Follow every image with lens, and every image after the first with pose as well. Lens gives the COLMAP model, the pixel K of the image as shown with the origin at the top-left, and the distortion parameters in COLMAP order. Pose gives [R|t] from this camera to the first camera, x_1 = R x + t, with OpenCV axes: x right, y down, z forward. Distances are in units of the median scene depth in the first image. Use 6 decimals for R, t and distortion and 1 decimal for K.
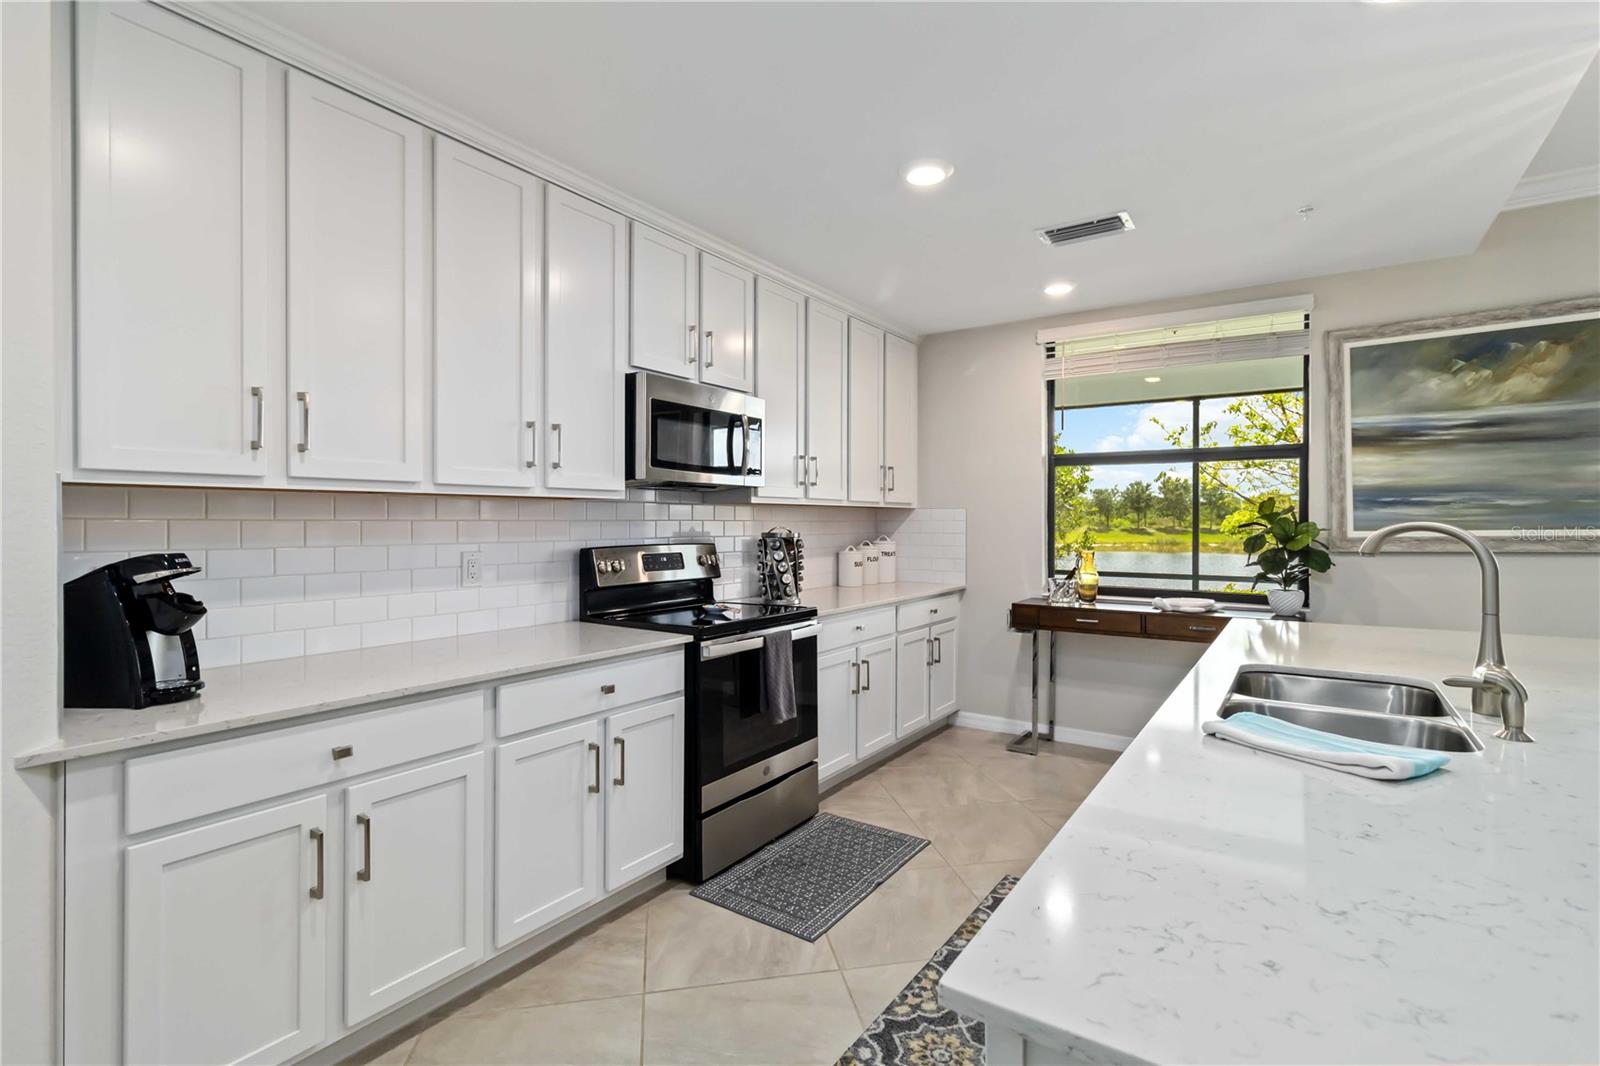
lens RADIAL K [[746.8, 0, 796.1], [0, 746.8, 524.2], [0, 0, 1]] dist [0.000729, 0.000558]
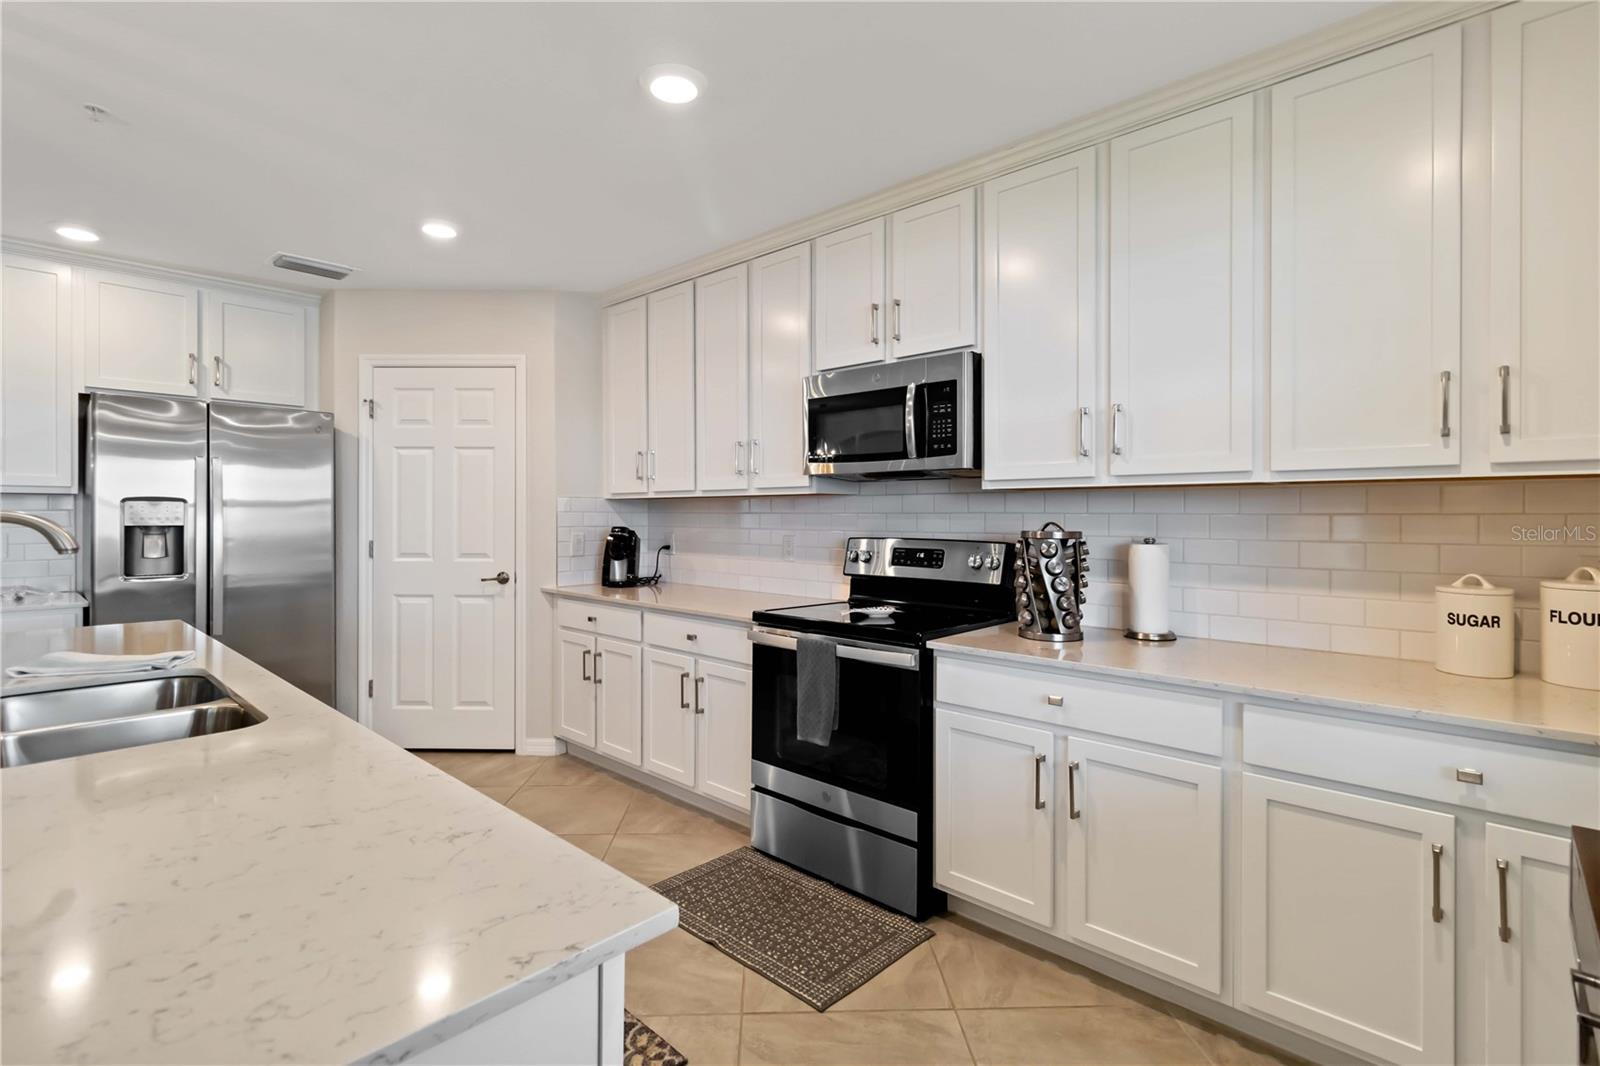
lens RADIAL K [[745.4, 0, 799.6], [0, 745.4, 512.2], [0, 0, 1]] dist [0.001887, 0.000745]
pose [[-0.141504, -0.004119, -0.989929, 0.754274], [-0.007151, 0.999970, -0.003139, -0.001841], [0.989912, 0.006635, -0.141530, 0.982925]]
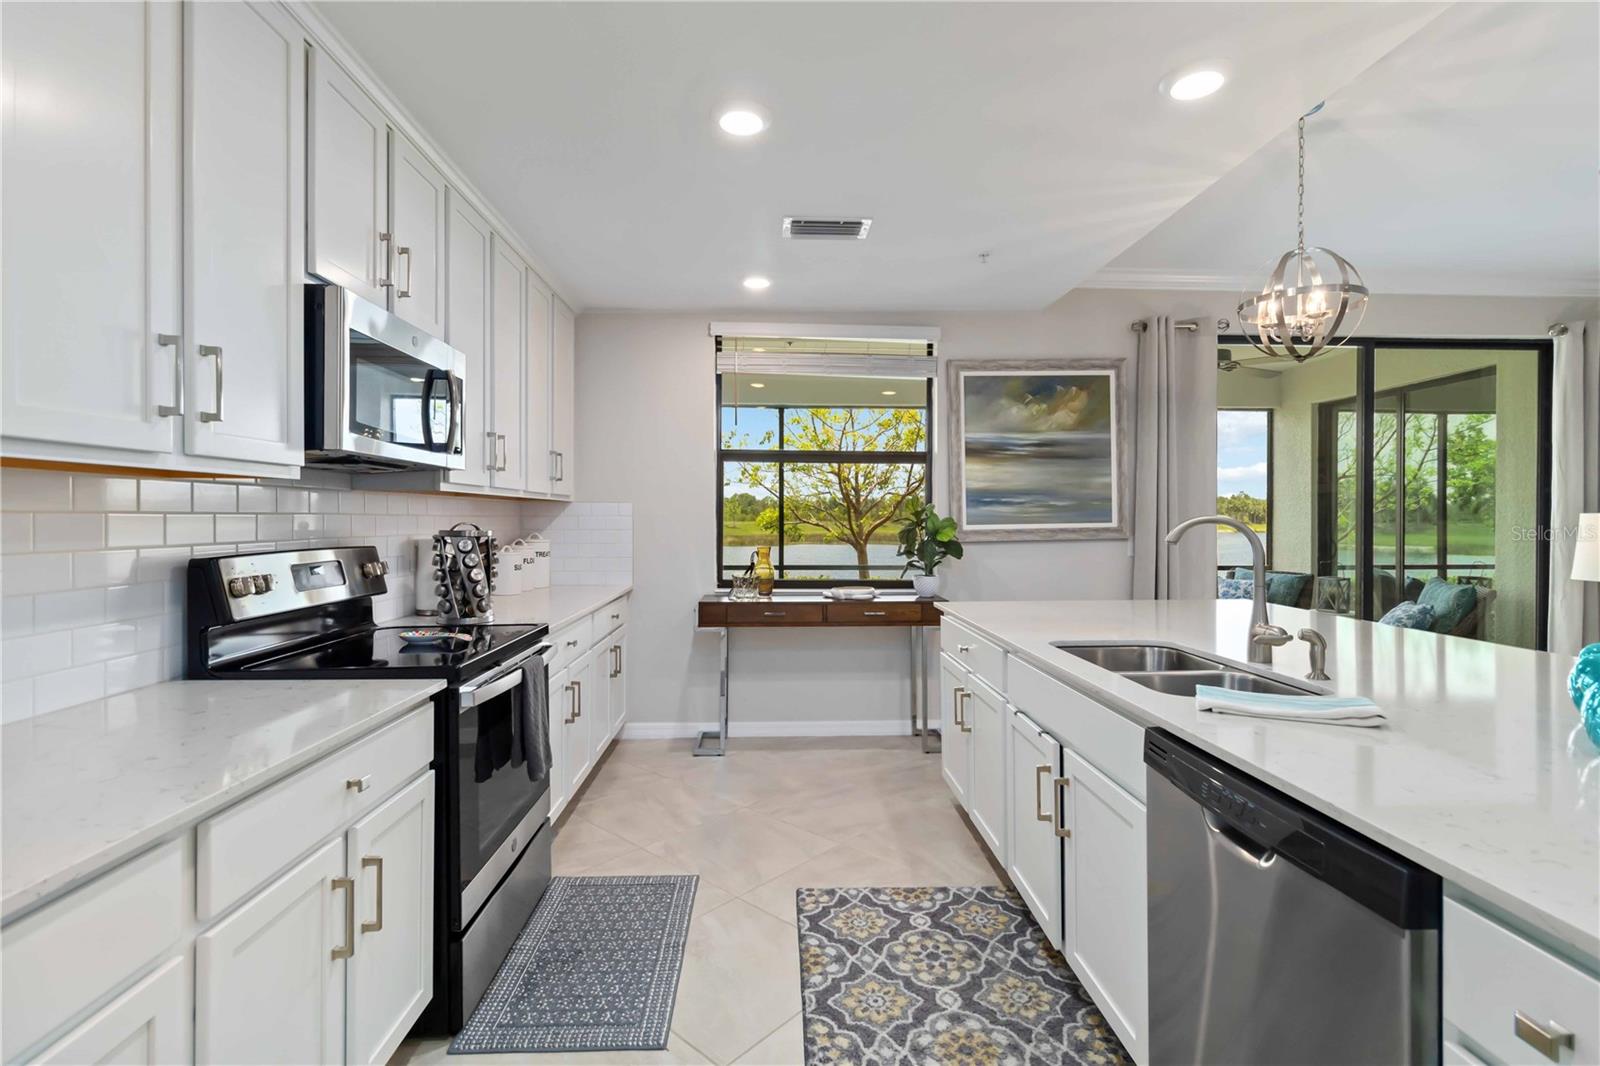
lens RADIAL K [[747.5, 0, 799.5], [0, 747.5, 521.5], [0, 0, 1]] dist [0.001892, 0.000817]
pose [[0.797782, -0.001376, 0.602945, -0.239059], [0.000391, 0.999998, 0.001764, 0.001408], [-0.602946, -0.001171, 0.797781, 0.200499]]
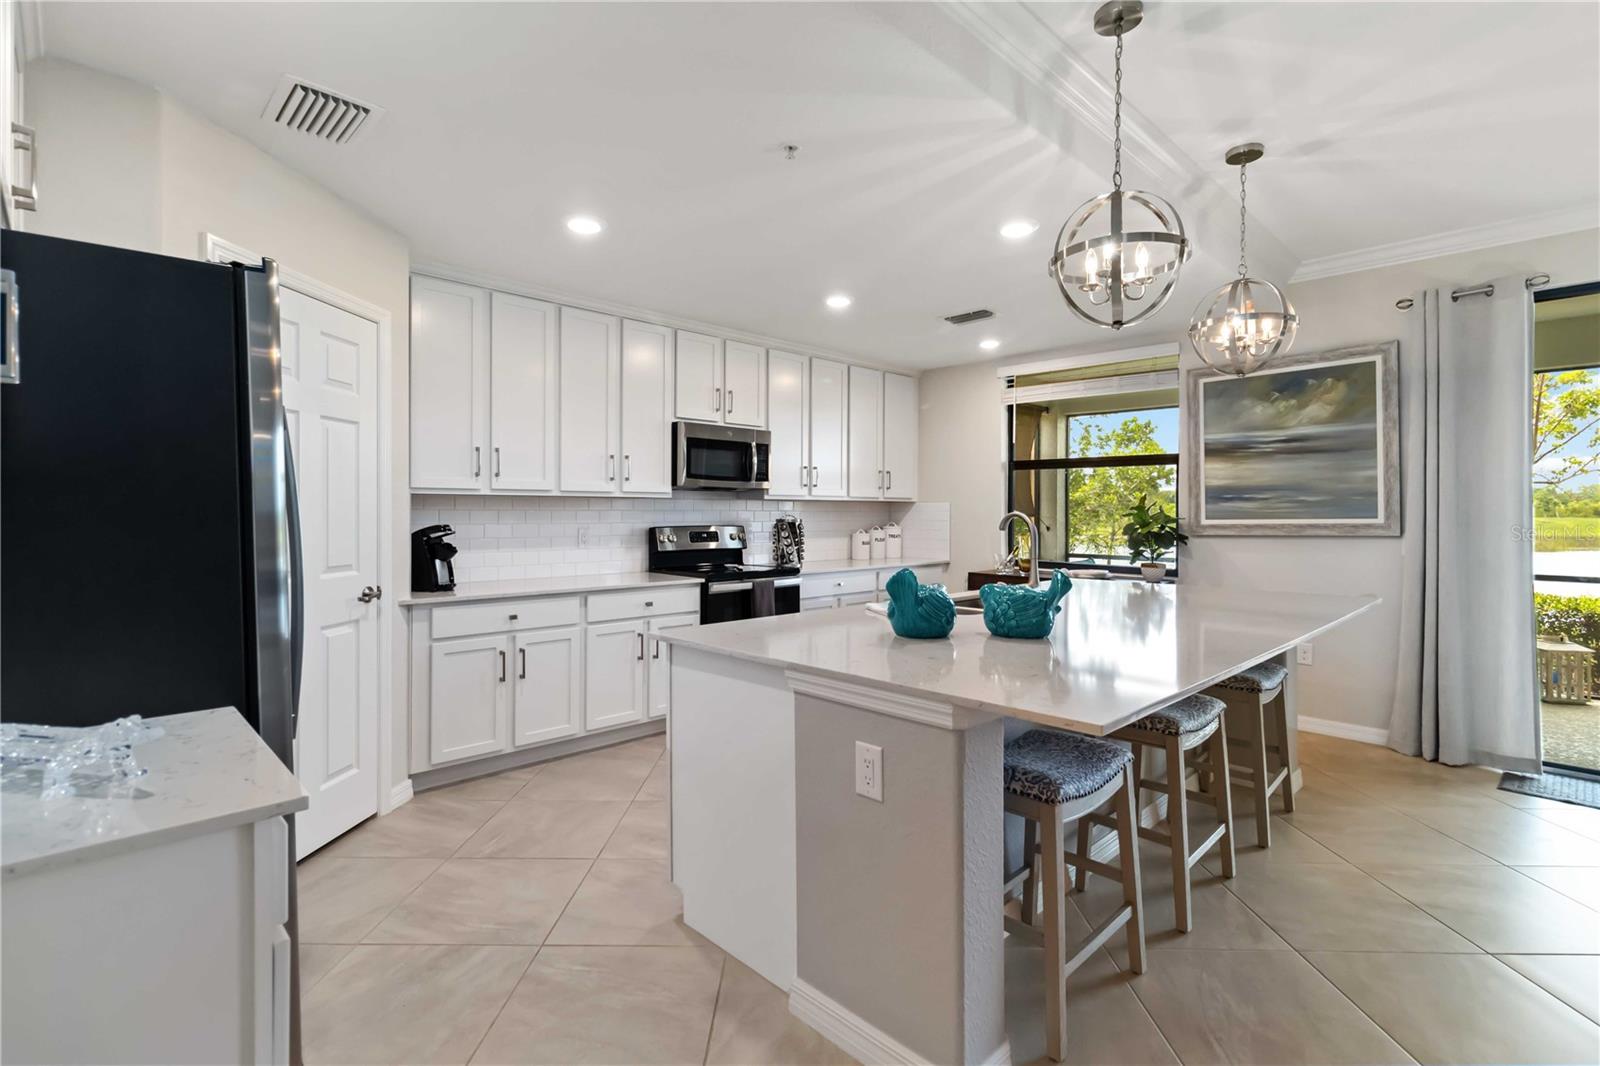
lens RADIAL K [[745.4, 0, 799.6], [0, 745.4, 512.2], [0, 0, 1]] dist [0.001887, 0.000745]
pose [[0.980629, 0.002924, -0.195850, 0.325351], [-0.003475, 0.999991, -0.002469, 0.001724], [0.195841, 0.003102, 0.980631, -0.495508]]
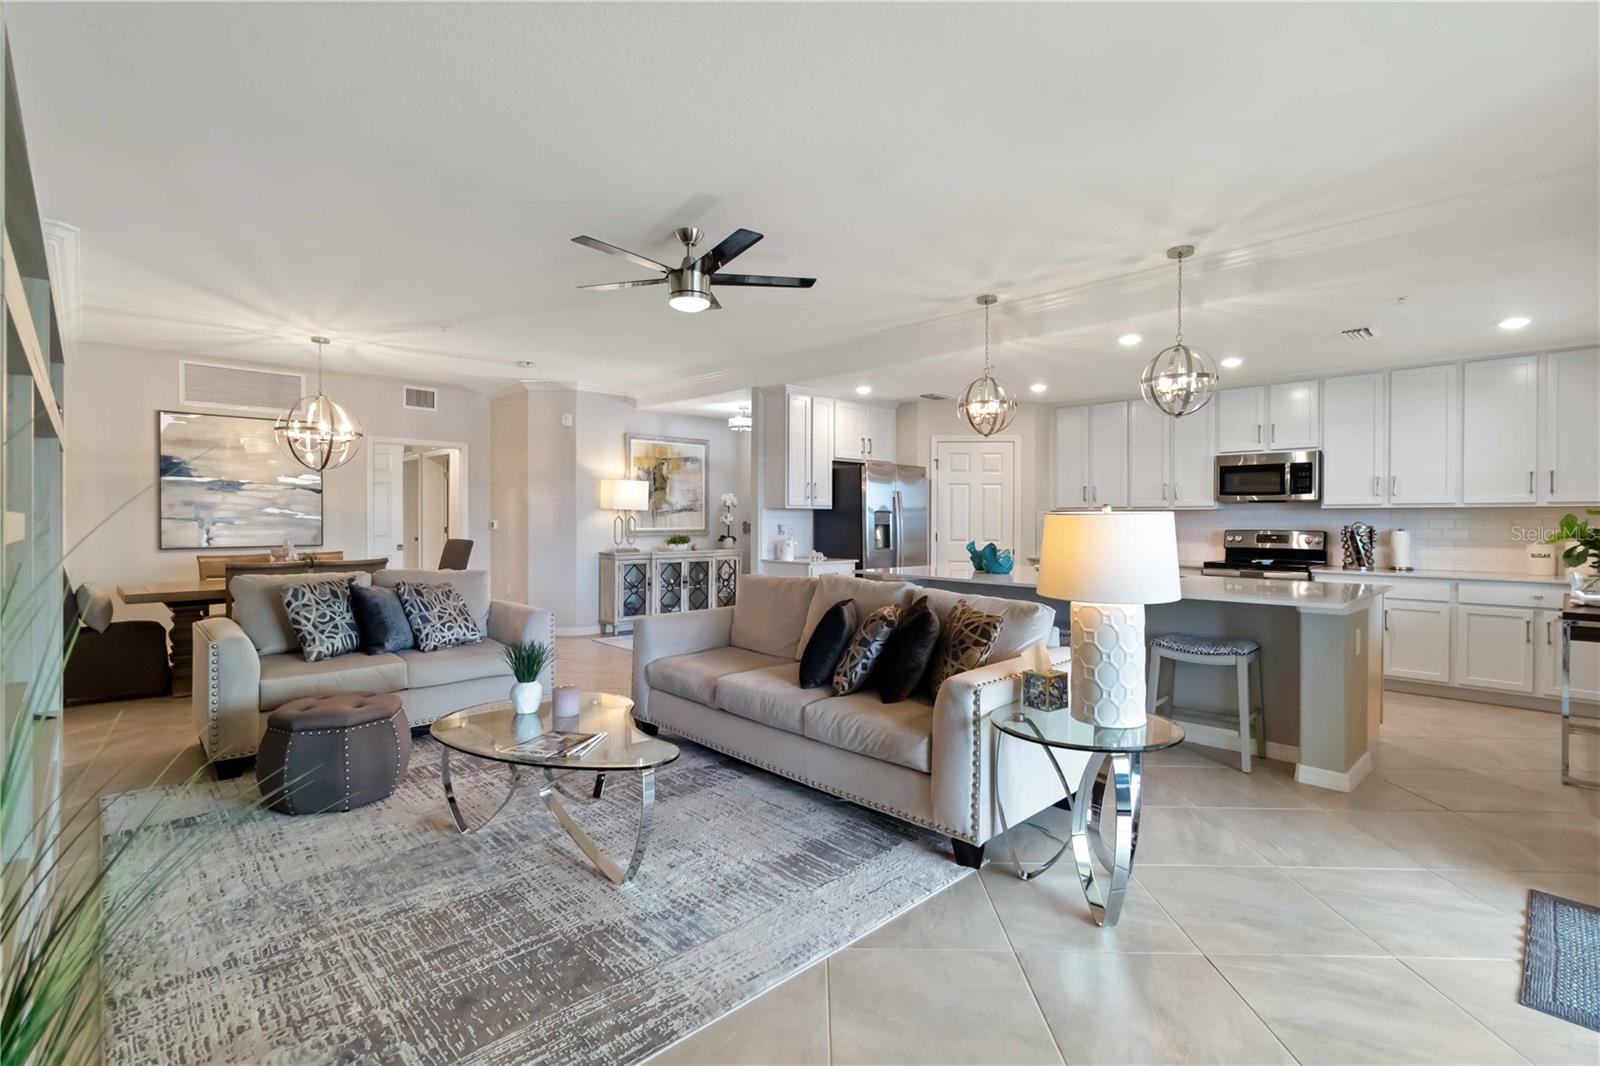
lens RADIAL K [[740.7, 0, 798.9], [0, 740.7, 519.3], [0, 0, 1]] dist [0.000534, 0.000951]
pose [[-0.198613, 0.000860, -0.980078, 2.031360], [-0.007151, 0.999972, 0.002327, 0.003072], [0.980052, 0.007471, -0.198601, 0.142056]]
